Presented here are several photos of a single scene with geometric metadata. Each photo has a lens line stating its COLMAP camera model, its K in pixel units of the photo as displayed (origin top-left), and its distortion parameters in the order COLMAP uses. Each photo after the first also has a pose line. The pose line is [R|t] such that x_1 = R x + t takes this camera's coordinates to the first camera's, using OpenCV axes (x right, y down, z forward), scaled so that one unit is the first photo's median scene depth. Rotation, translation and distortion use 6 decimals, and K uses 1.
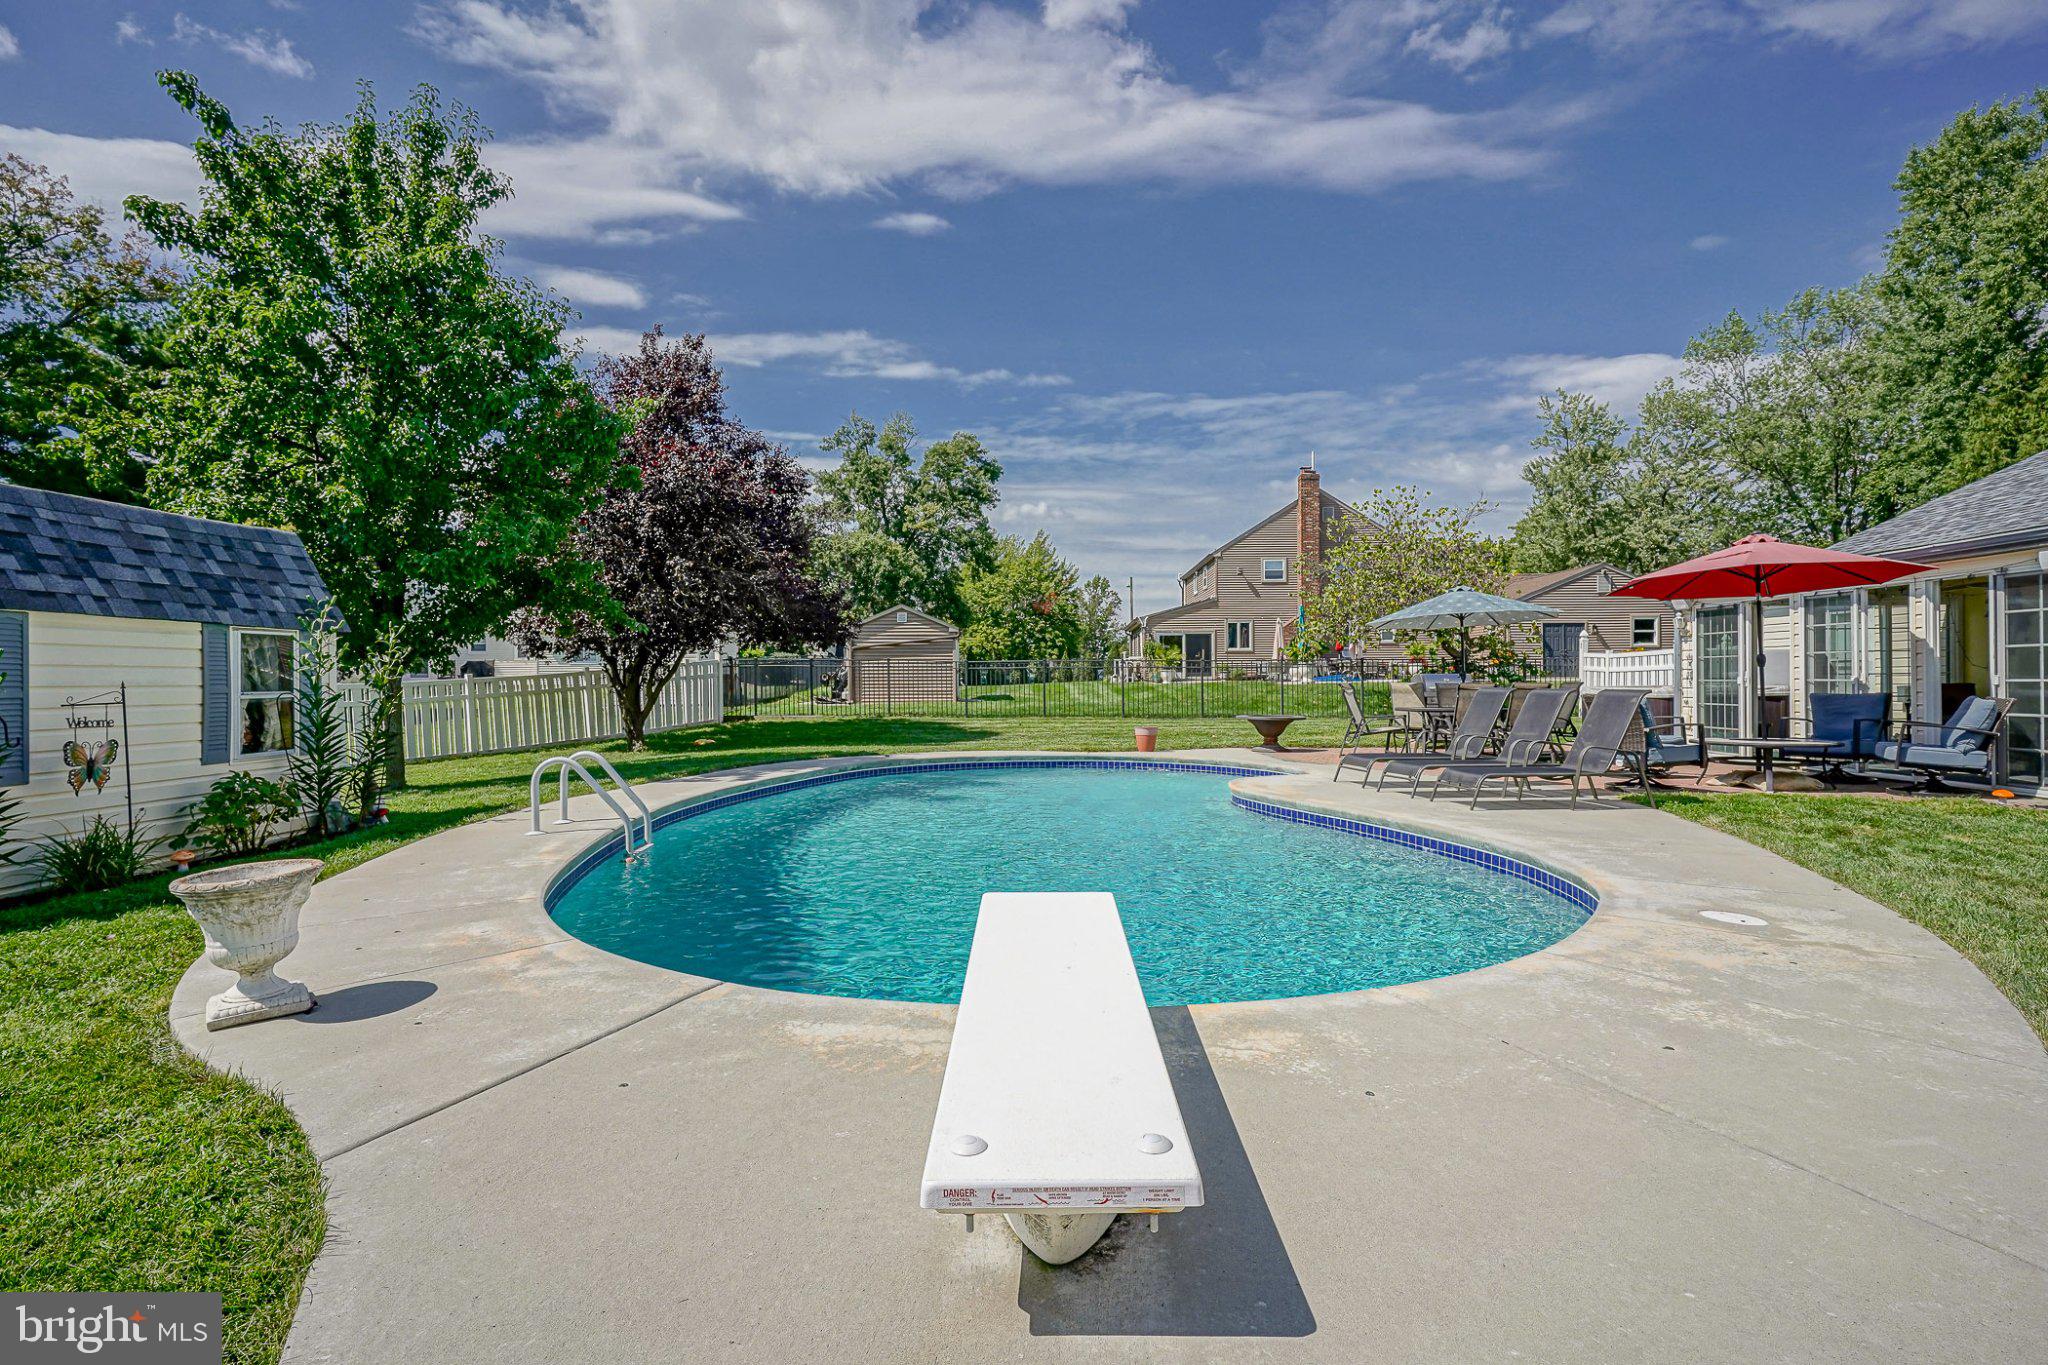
lens RADIAL K [[994.8, 0, 1011.6], [0, 994.8, 666.8], [0, 0, 1]] dist [-0.000345, 0.001507]
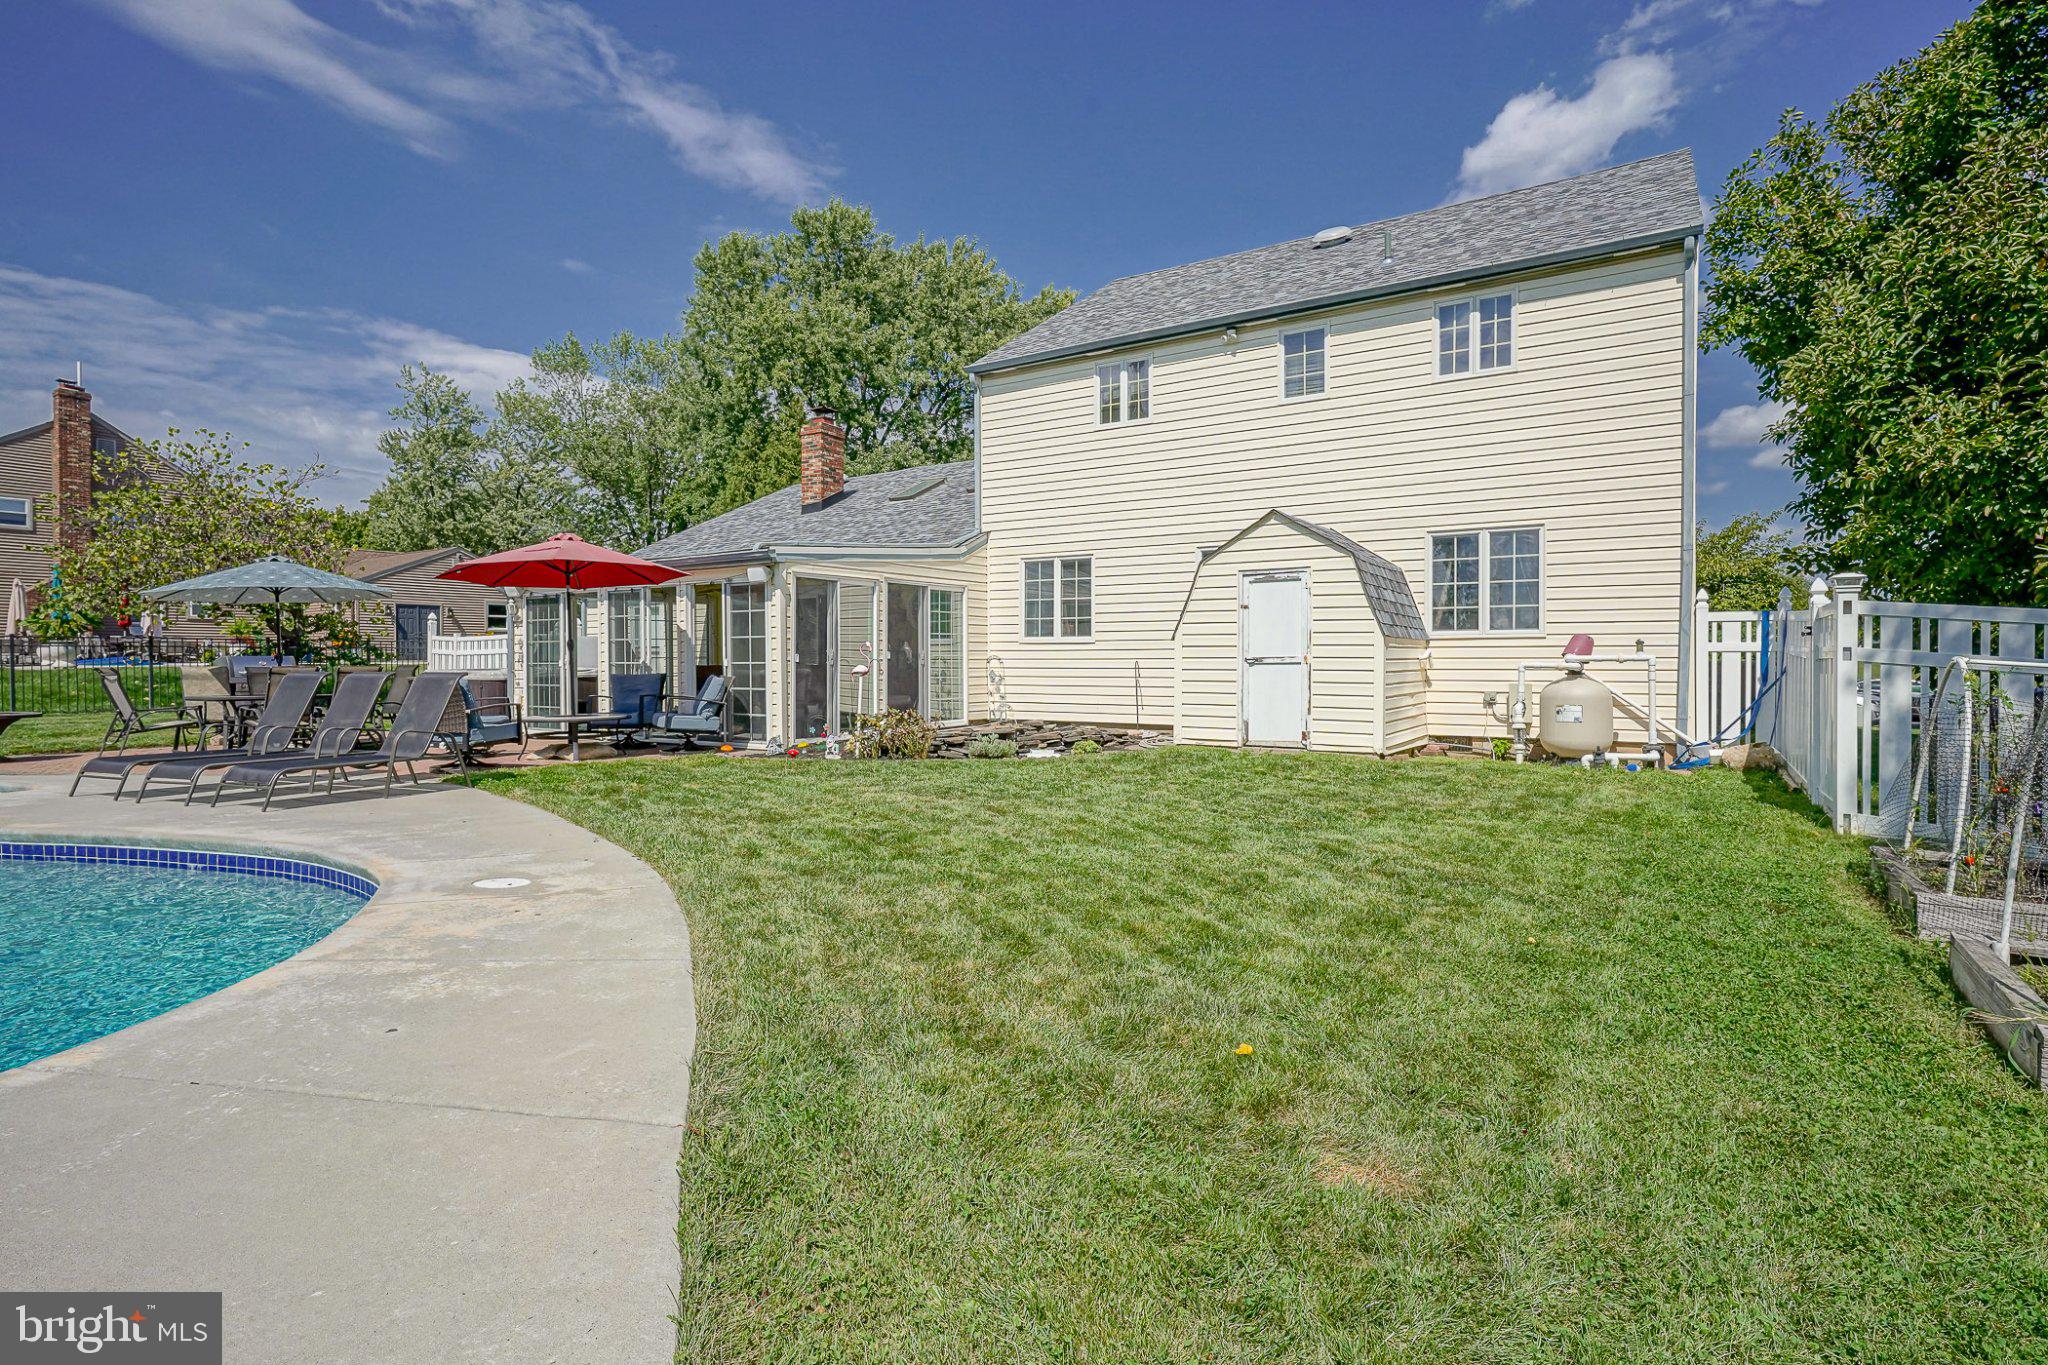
lens RADIAL K [[994.8, 0, 1024.2], [0, 994.8, 670.4], [0, 0, 1]] dist [-0.000345, 0.001507]
pose [[0.514788, -0.007103, 0.857288, 0.040452], [-0.010569, 0.999837, 0.014630, -0.000218], [-0.857253, -0.016592, 0.514629, -0.017185]]
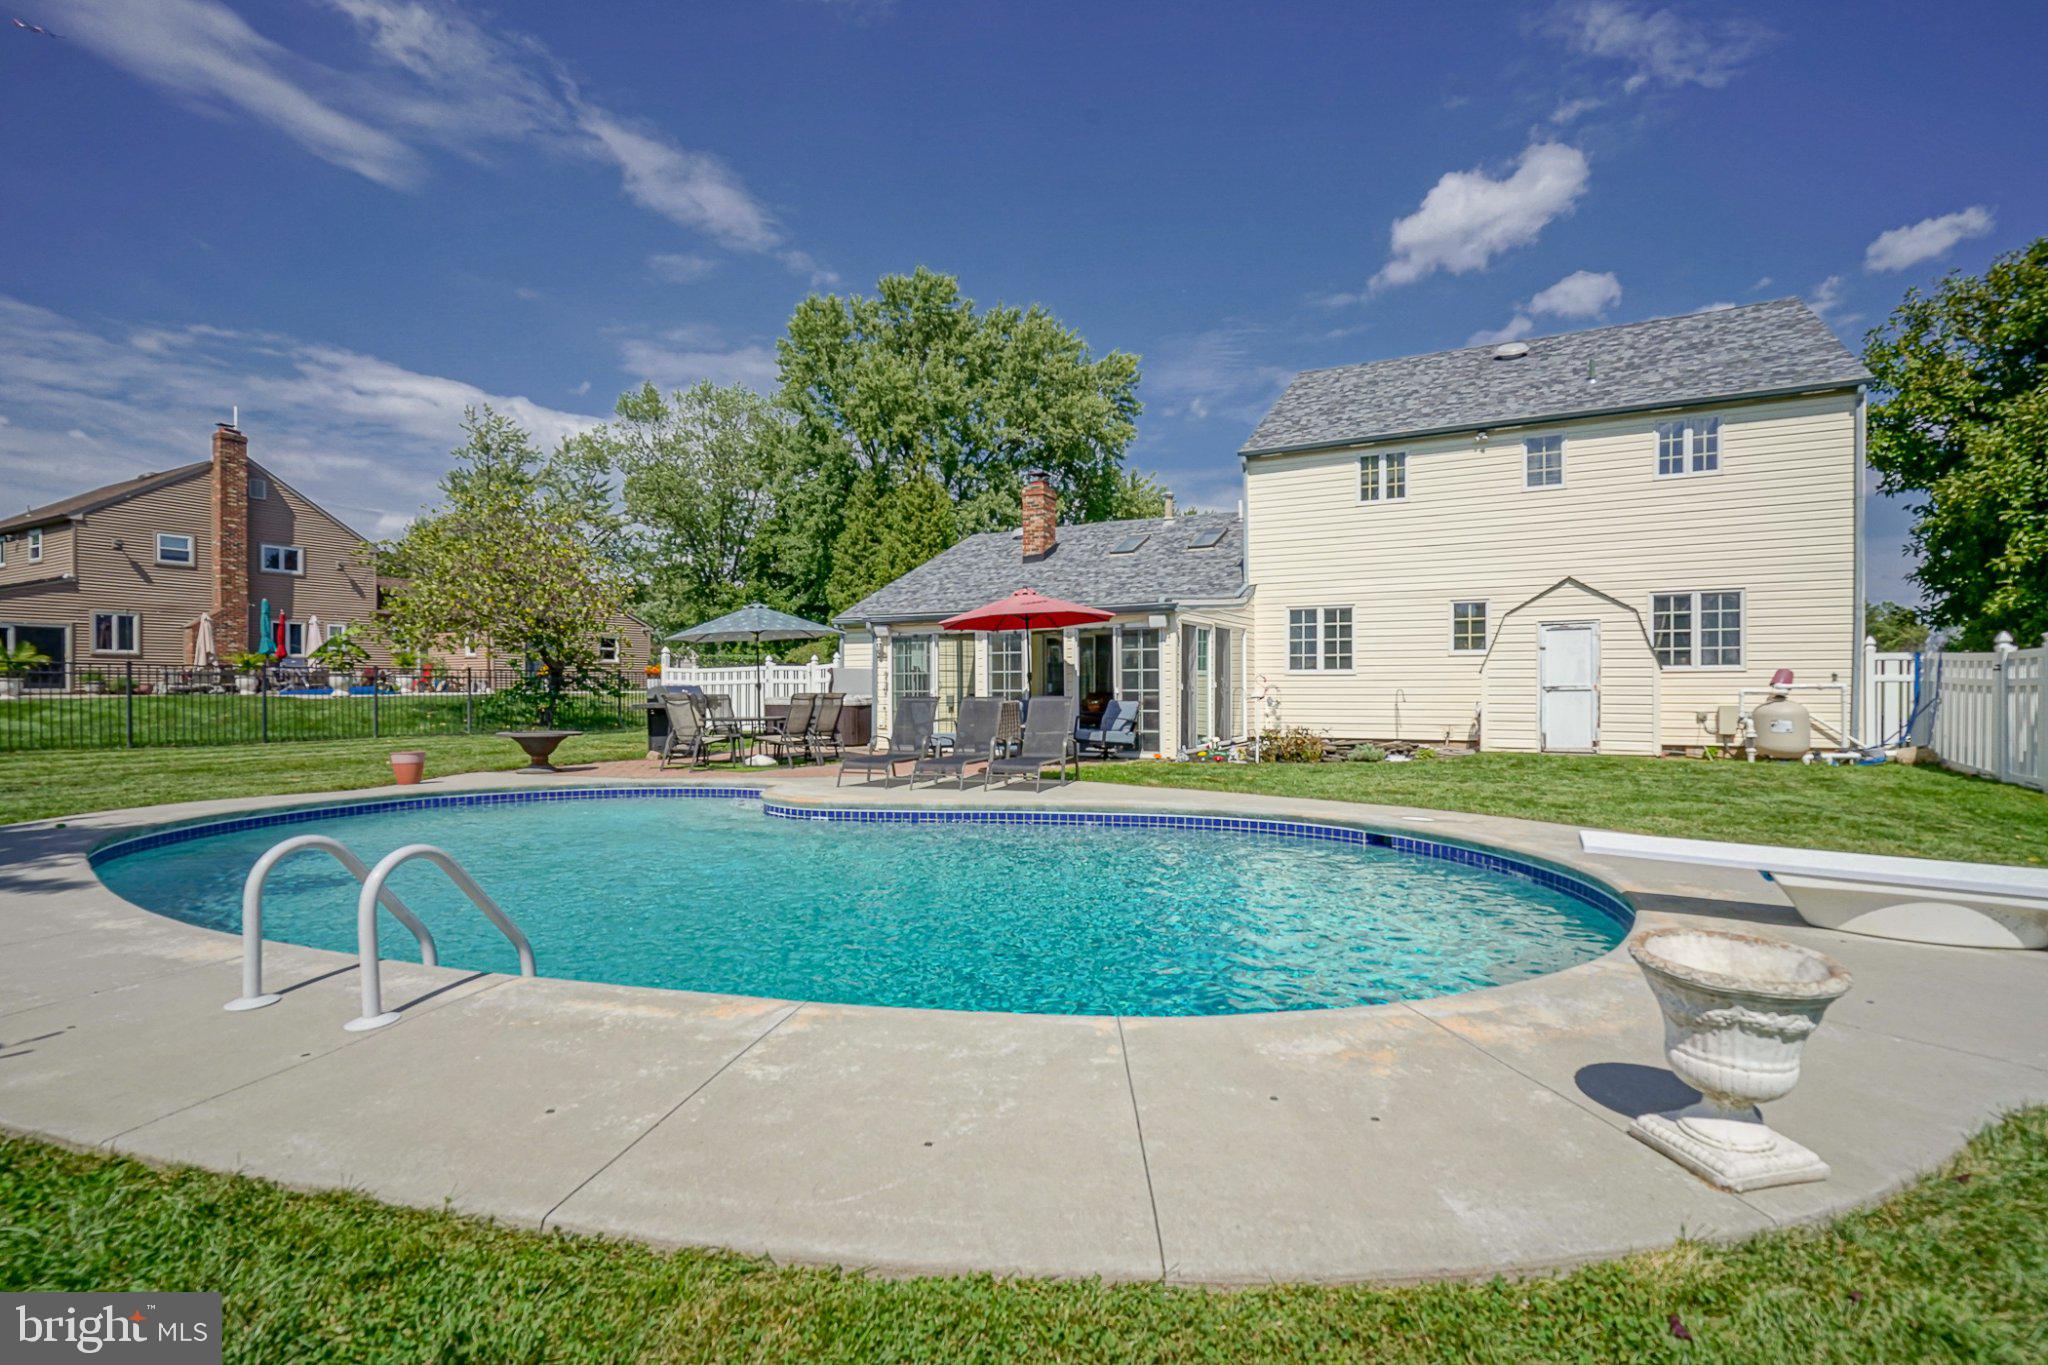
lens RADIAL K [[994.8, 0, 994.6], [0, 994.8, 705.7], [0, 0, 1]] dist [-0.000345, 0.001507]
pose [[0.443600, -0.011858, 0.896146, -0.435052], [-0.009984, 0.999785, 0.018172, 0.007192], [-0.896169, -0.017008, 0.443386, 0.313704]]
